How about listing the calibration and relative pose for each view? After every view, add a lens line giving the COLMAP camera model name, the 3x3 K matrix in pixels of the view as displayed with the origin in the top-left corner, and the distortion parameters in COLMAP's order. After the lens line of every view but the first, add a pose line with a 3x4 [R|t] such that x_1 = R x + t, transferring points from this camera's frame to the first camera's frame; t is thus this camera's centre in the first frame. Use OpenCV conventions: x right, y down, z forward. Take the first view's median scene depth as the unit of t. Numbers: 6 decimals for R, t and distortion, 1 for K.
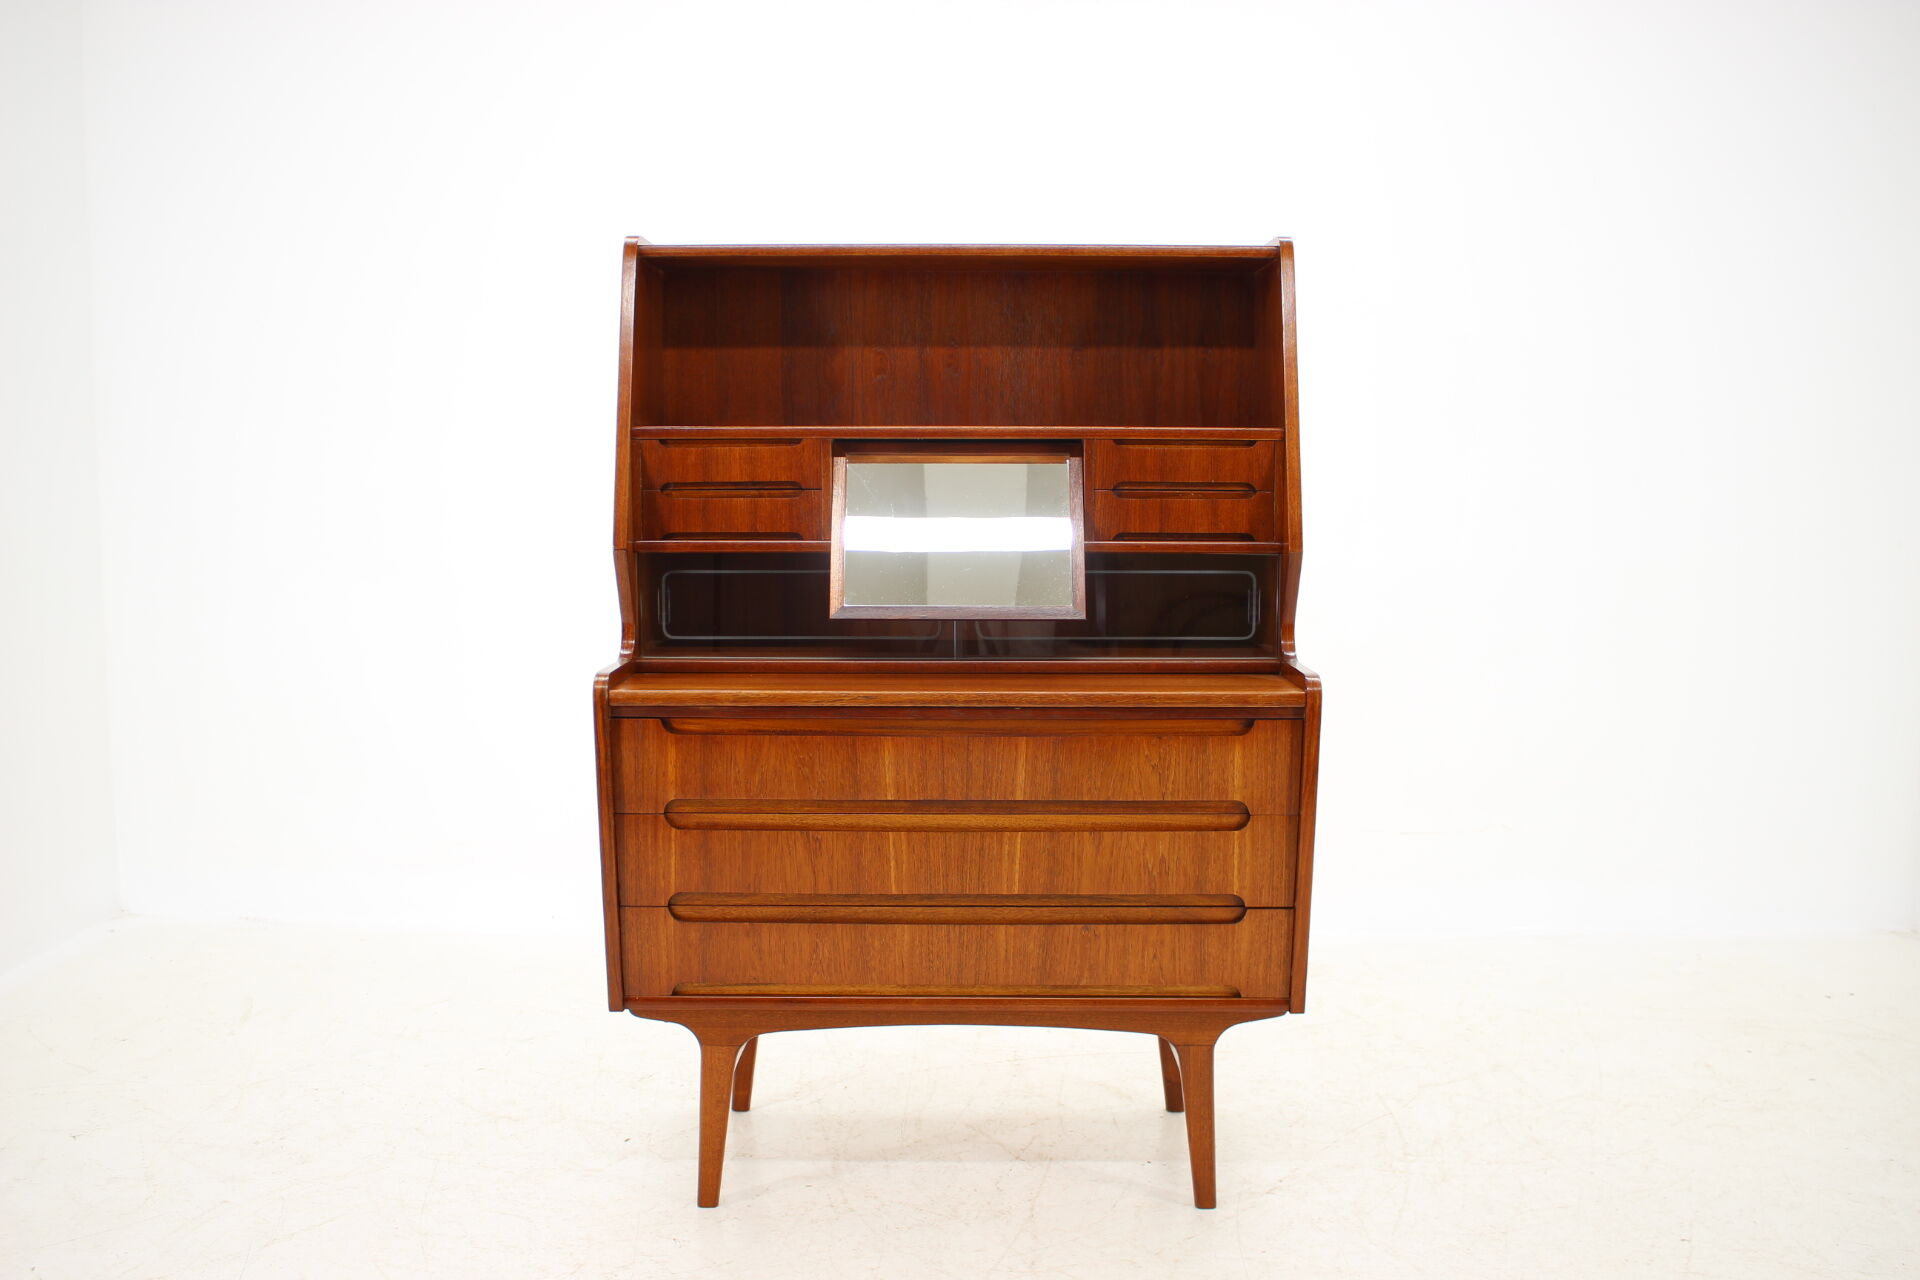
lens RADIAL K [[1730.5, 0, 965.6], [0, 1730.5, 654.7], [0, 0, 1]] dist [-0.125685, 0.054250]
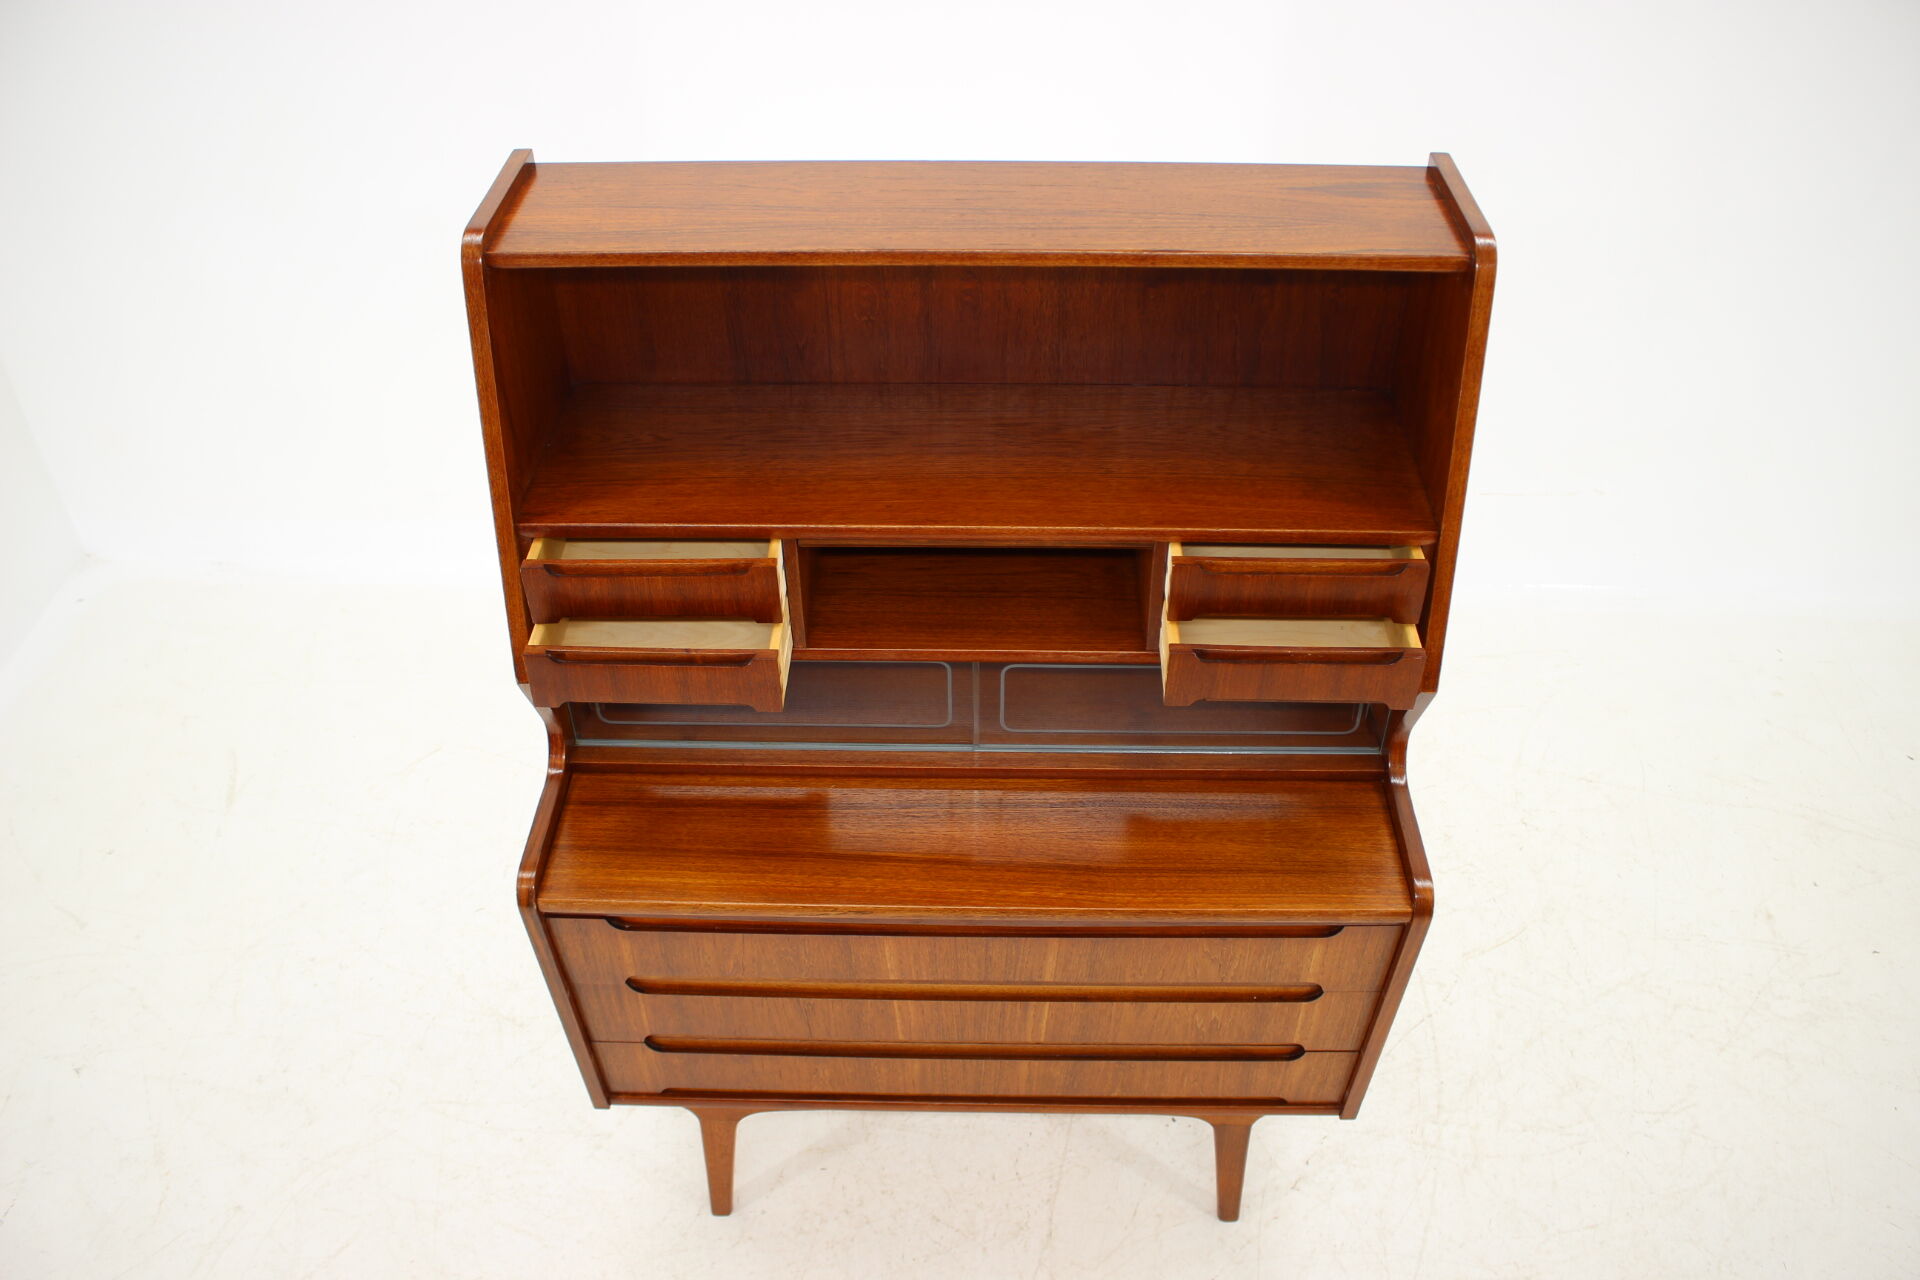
lens RADIAL K [[1588.6, 0, 956.2], [0, 1588.6, 639.9], [0, 0, 1]] dist [-0.110580, 0.023393]
pose [[0.999707, 0.006421, -0.023335, 0.003336], [0.007676, 0.830256, 0.557330, -0.451605], [0.022953, -0.557346, 0.829963, 0.434874]]
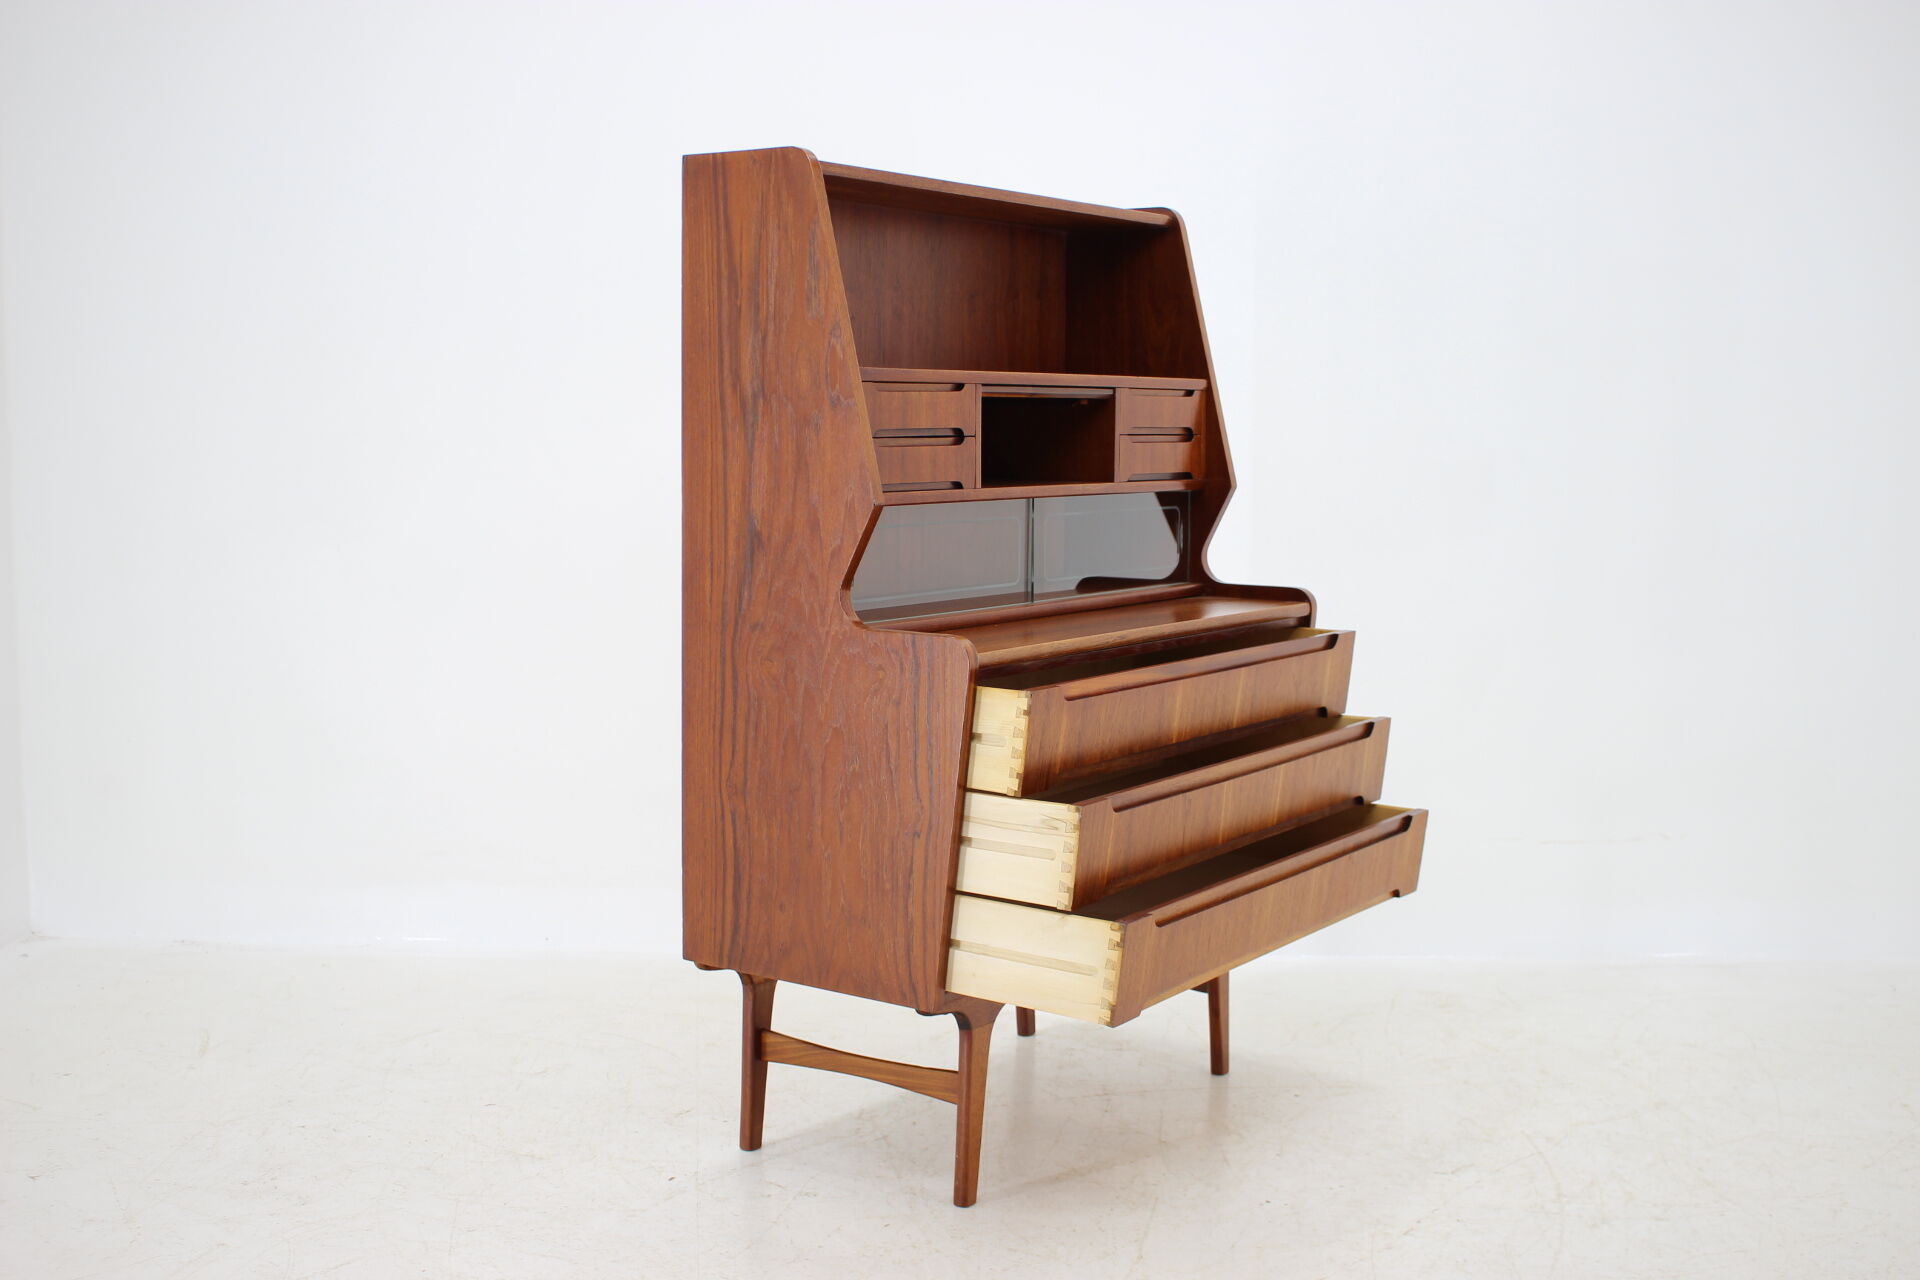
lens RADIAL K [[2162.8, 0, 964.1], [0, 2162.8, 624.0], [0, 0, 1]] dist [-0.077044, 0.000000]
pose [[0.999993, 0.002773, -0.002343, -0.050358], [-0.002799, 0.999931, -0.011397, 0.012555], [0.002311, 0.011403, 0.999932, -0.117923]]
